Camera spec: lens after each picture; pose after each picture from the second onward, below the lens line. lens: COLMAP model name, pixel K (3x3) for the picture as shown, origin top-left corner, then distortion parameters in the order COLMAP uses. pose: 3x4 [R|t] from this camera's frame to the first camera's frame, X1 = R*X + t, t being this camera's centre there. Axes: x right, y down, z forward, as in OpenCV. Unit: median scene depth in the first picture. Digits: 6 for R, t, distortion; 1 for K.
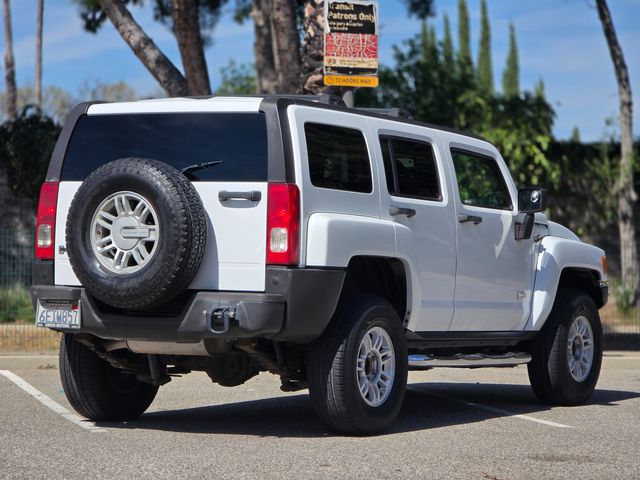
lens RADIAL K [[1997.2, 0, 320.0], [0, 1997.2, 240.0], [0, 0, 1]] dist [0.286756, 1.995709]
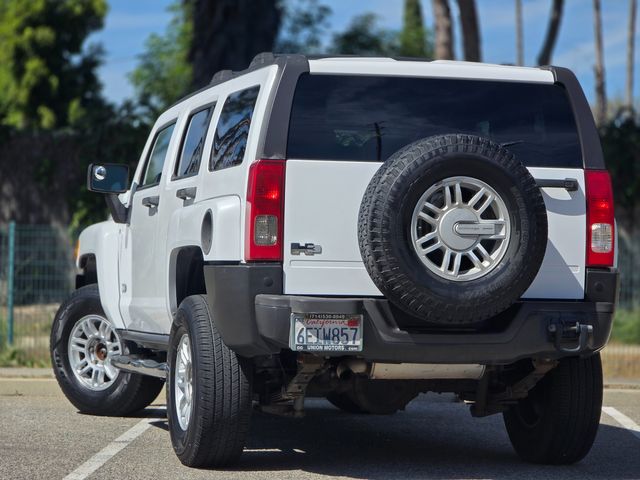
lens RADIAL K [[1997.2, 0, 320.0], [0, 1997.2, 240.0], [0, 0, 1]] dist [0.286756, 1.995709]
pose [[0.706331, -0.003503, 0.707873, -0.690090], [-0.011179, 0.999808, 0.016103, -0.011194], [-0.707793, -0.019288, 0.706156, 0.475103]]
